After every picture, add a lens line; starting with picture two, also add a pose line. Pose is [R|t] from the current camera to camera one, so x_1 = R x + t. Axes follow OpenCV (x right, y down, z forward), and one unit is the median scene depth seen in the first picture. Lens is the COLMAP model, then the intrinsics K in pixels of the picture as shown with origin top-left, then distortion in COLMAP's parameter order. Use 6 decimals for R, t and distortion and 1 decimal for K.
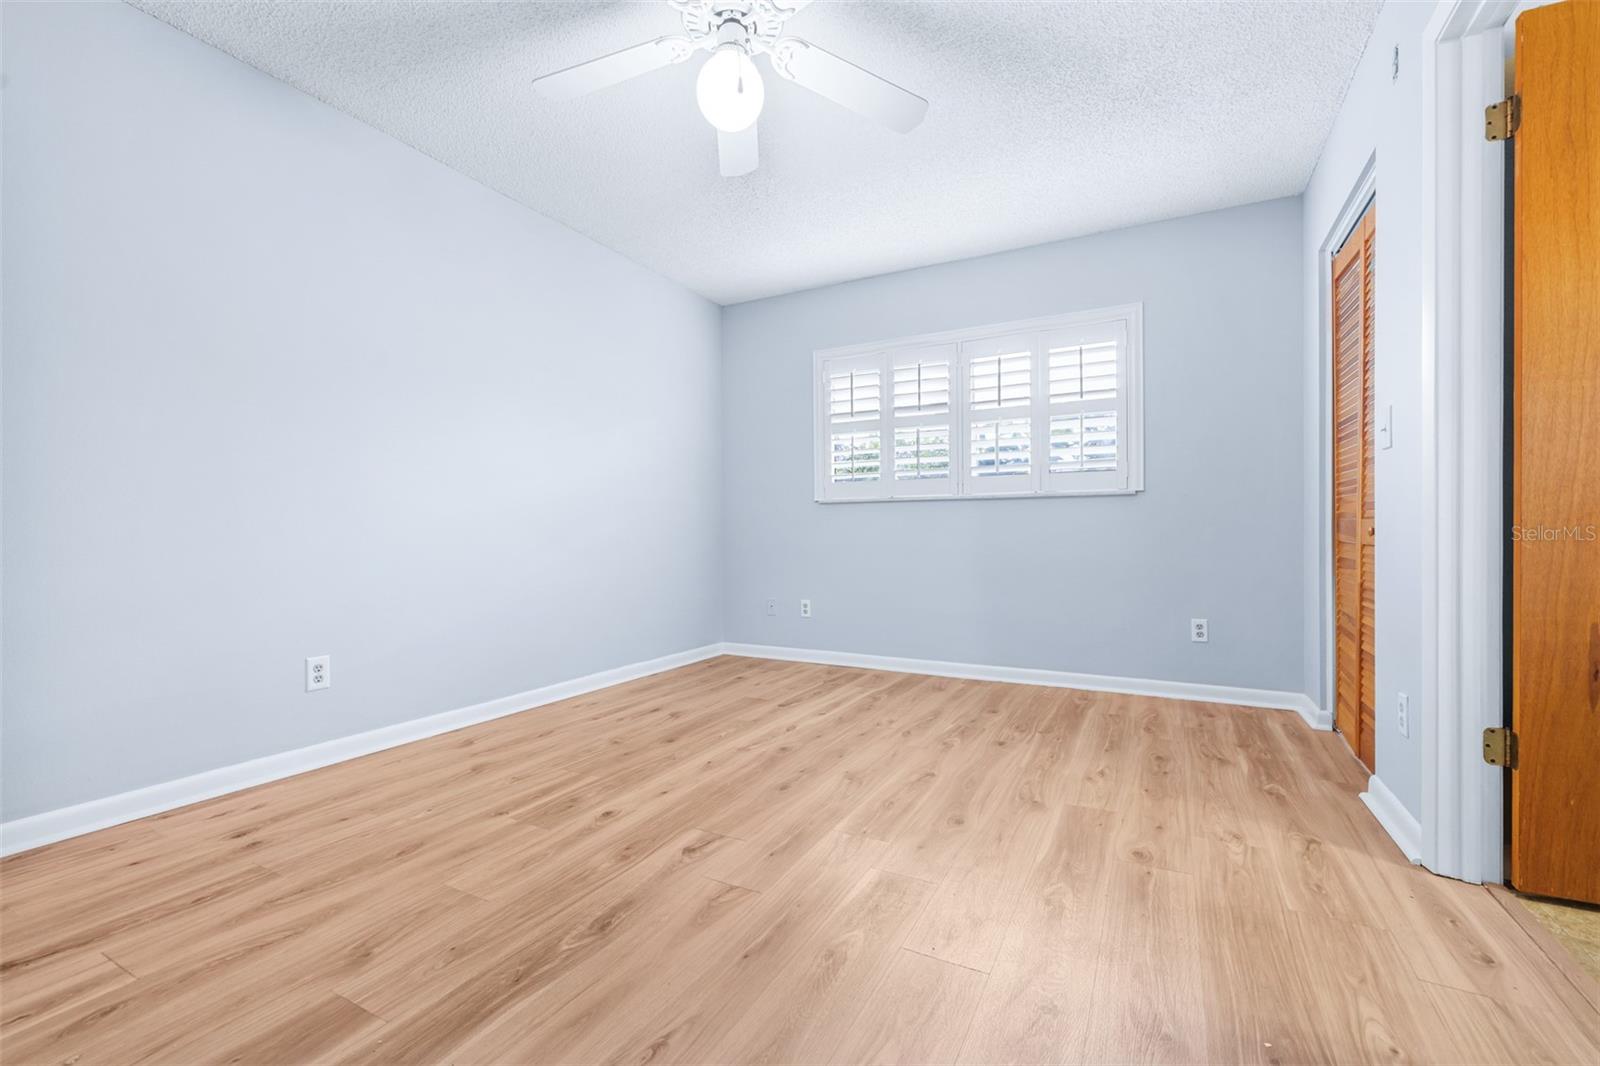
lens RADIAL K [[679.4, 0, 799.6], [0, 679.4, 547.6], [0, 0, 1]] dist [0.000781, 0.000221]
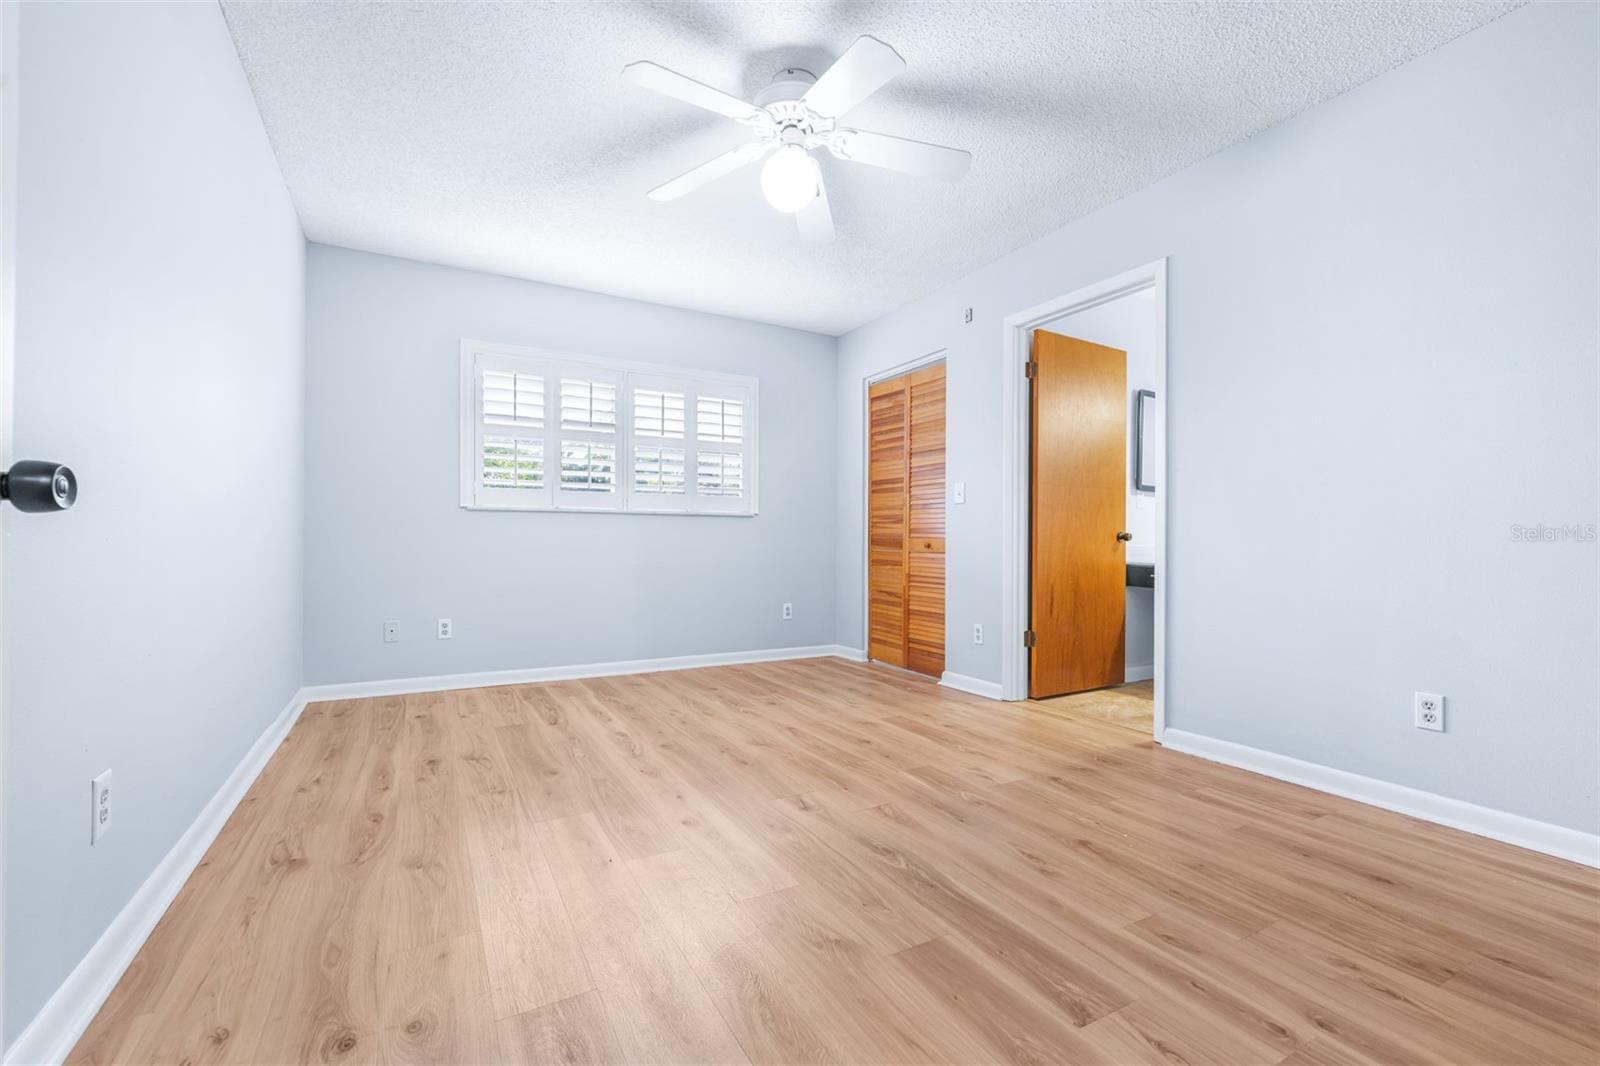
lens RADIAL K [[679.4, 0, 799.6], [0, 679.4, 547.6], [0, 0, 1]] dist [0.000781, 0.000221]
pose [[0.540152, 0.000640, 0.841567, -0.840042], [0.011116, 0.999907, -0.007895, -0.004331], [-0.841494, 0.013619, 0.540094, 0.252193]]
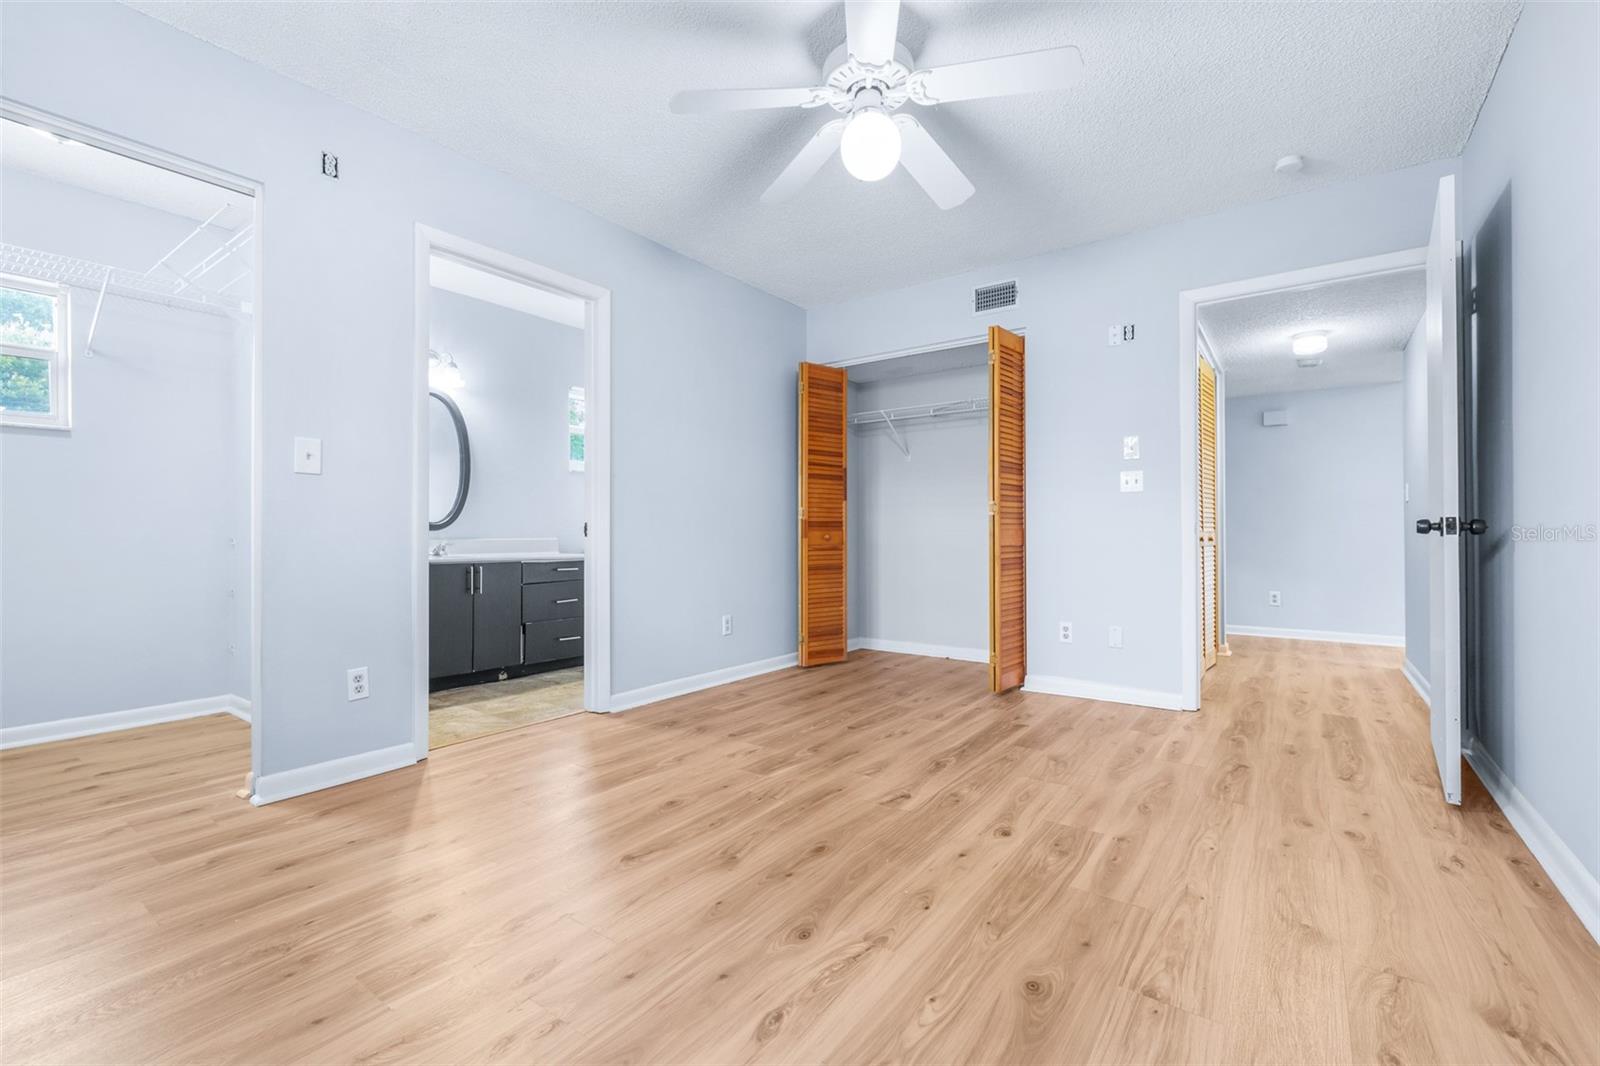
lens RADIAL K [[691.3, 0, 797.0], [0, 691.3, 524.4], [0, 0, 1]] dist [-0.001141, 0.000071]
pose [[-0.990068, 0.006804, 0.140427, -0.104227], [0.008236, 0.999920, 0.009622, -0.050387], [-0.140350, 0.010683, -0.990044, 1.629193]]
